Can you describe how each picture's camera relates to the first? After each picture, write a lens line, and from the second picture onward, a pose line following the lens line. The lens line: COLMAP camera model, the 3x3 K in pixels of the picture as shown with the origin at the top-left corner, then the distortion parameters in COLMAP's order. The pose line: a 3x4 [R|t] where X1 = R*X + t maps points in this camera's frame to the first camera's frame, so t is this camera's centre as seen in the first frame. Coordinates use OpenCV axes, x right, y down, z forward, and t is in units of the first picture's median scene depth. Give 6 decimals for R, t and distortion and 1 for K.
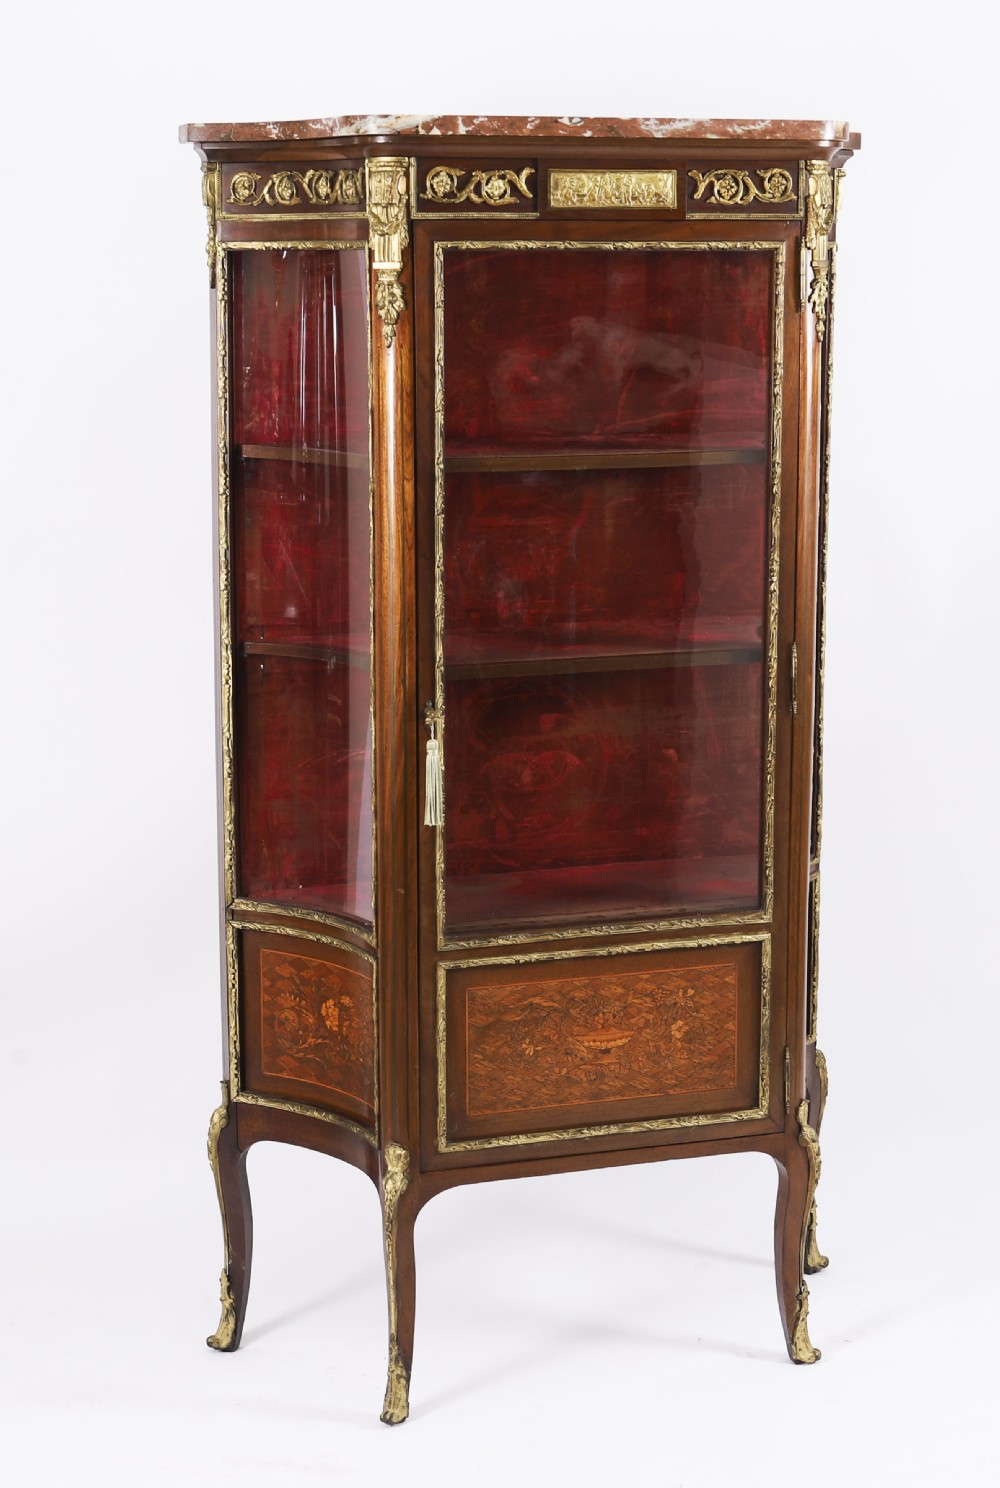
lens RADIAL K [[2581.9, 0, 499.2], [0, 2581.9, 751.3], [0, 0, 1]] dist [-0.026998, 0.000000]
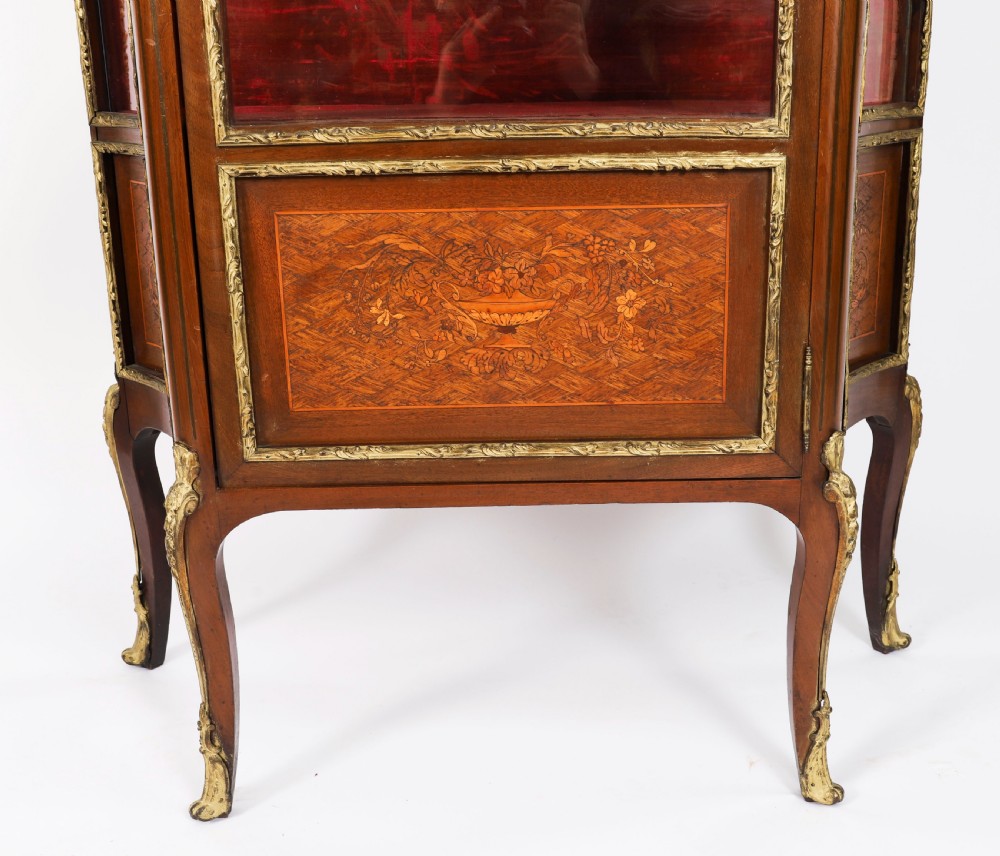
lens RADIAL K [[1212.4, 0, 543.7], [0, 1212.4, 408.8], [0, 0, 1]] dist [-0.059209, 0.000000]
pose [[0.958516, 0.076848, -0.274484, 0.141526], [-0.044745, 0.991599, 0.121367, 0.103718], [0.281505, -0.104050, 0.953902, 0.746467]]
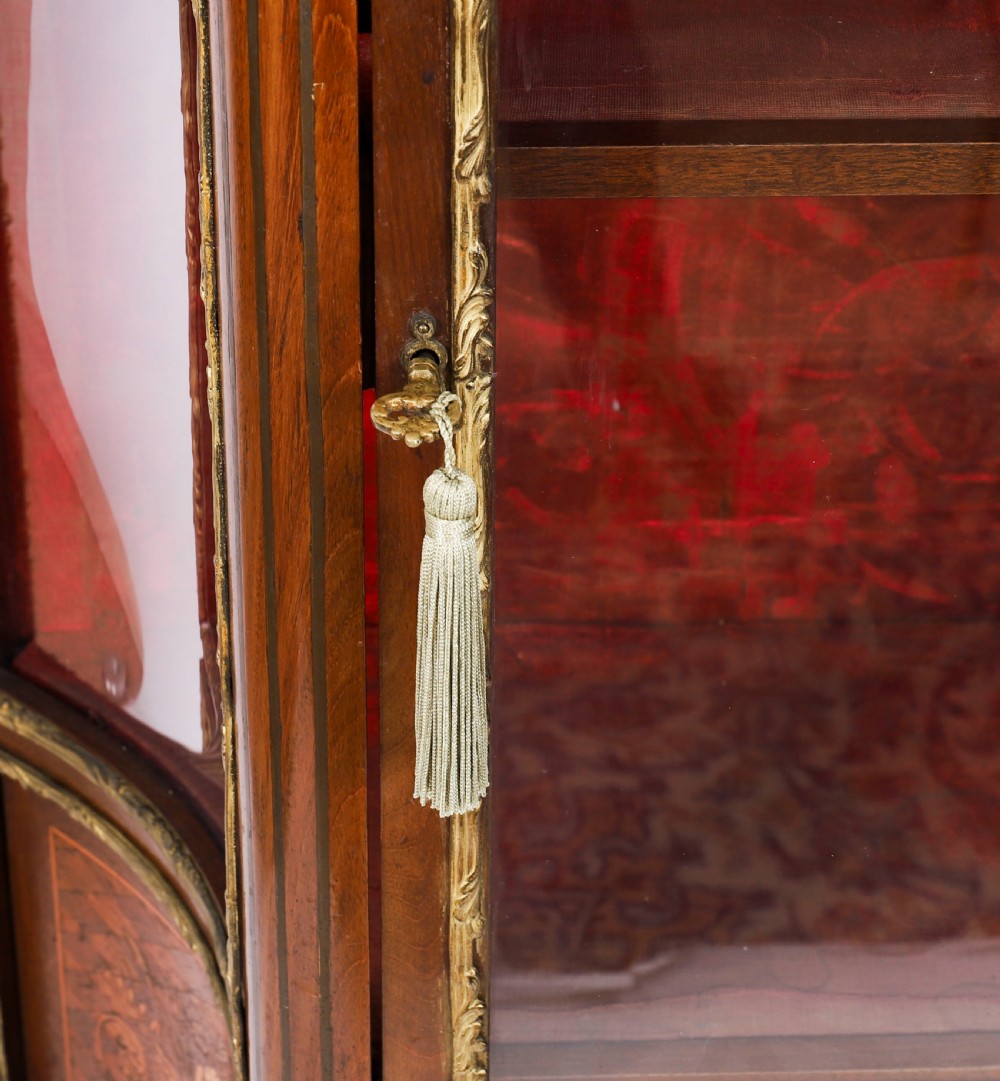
lens RADIAL K [[2970.2, 0, 499.7], [0, 2970.2, 537.4], [0, 0, 1]] dist [-0.033829, 0.000000]
pose [[0.962320, 0.145778, -0.229541, 0.041203], [-0.060881, 0.938228, 0.340621, -0.089085], [0.265017, -0.313812, 0.911750, 0.758962]]
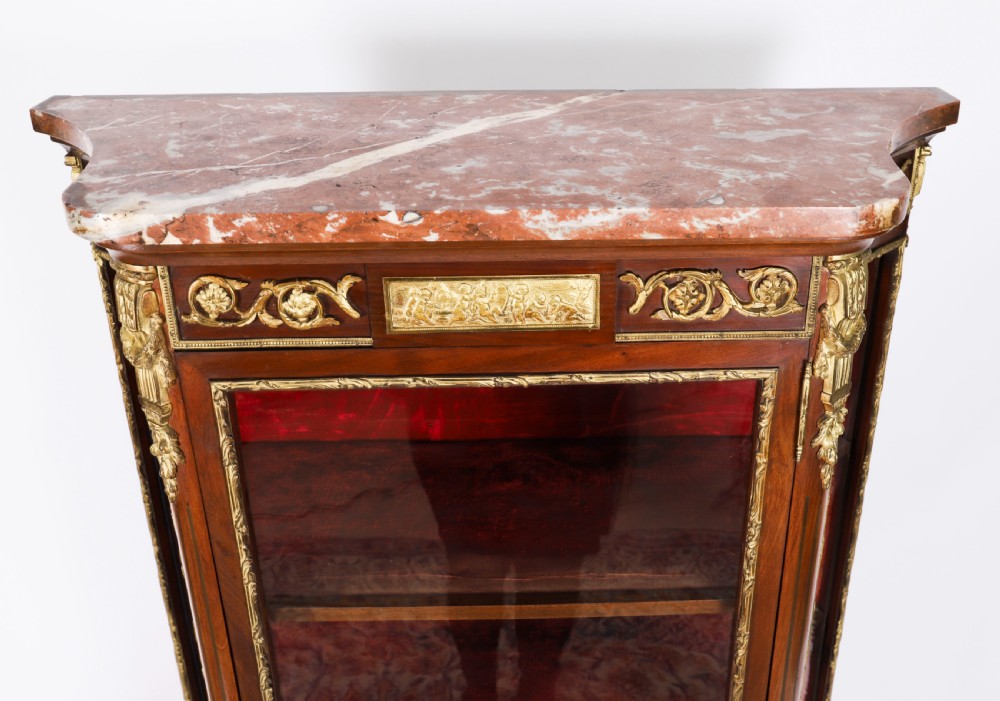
lens RADIAL K [[1039.8, 0, 537.3], [0, 1039.8, 351.2], [0, 0, 1]] dist [-0.032275, 0.000000]
pose [[0.960565, 0.119019, -0.251297, 0.118544], [-0.046600, 0.959884, 0.276496, -0.273379], [0.274124, -0.253882, 0.927577, 0.749038]]
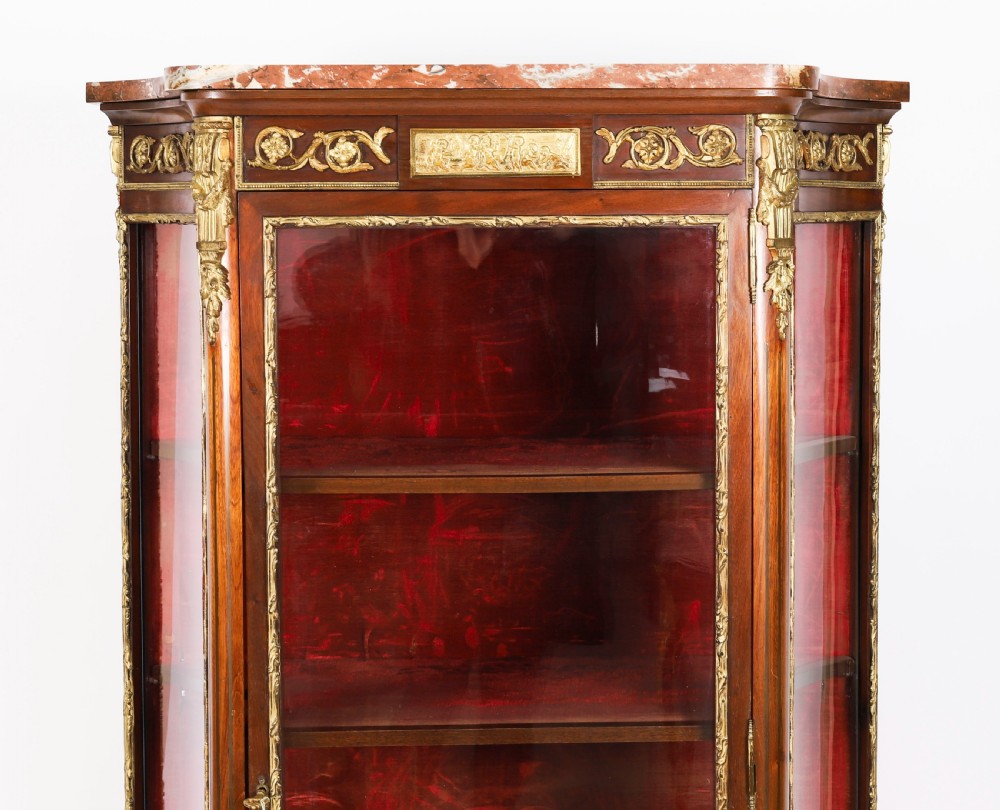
lens RADIAL K [[1934.8, 0, 597.0], [0, 1934.8, 318.9], [0, 0, 1]] dist [-0.014290, 0.000000]
pose [[0.964311, 0.015147, -0.264339, 0.231111], [-0.048437, 0.991606, -0.119879, -0.093834], [0.260305, 0.128404, 0.956950, 0.429204]]
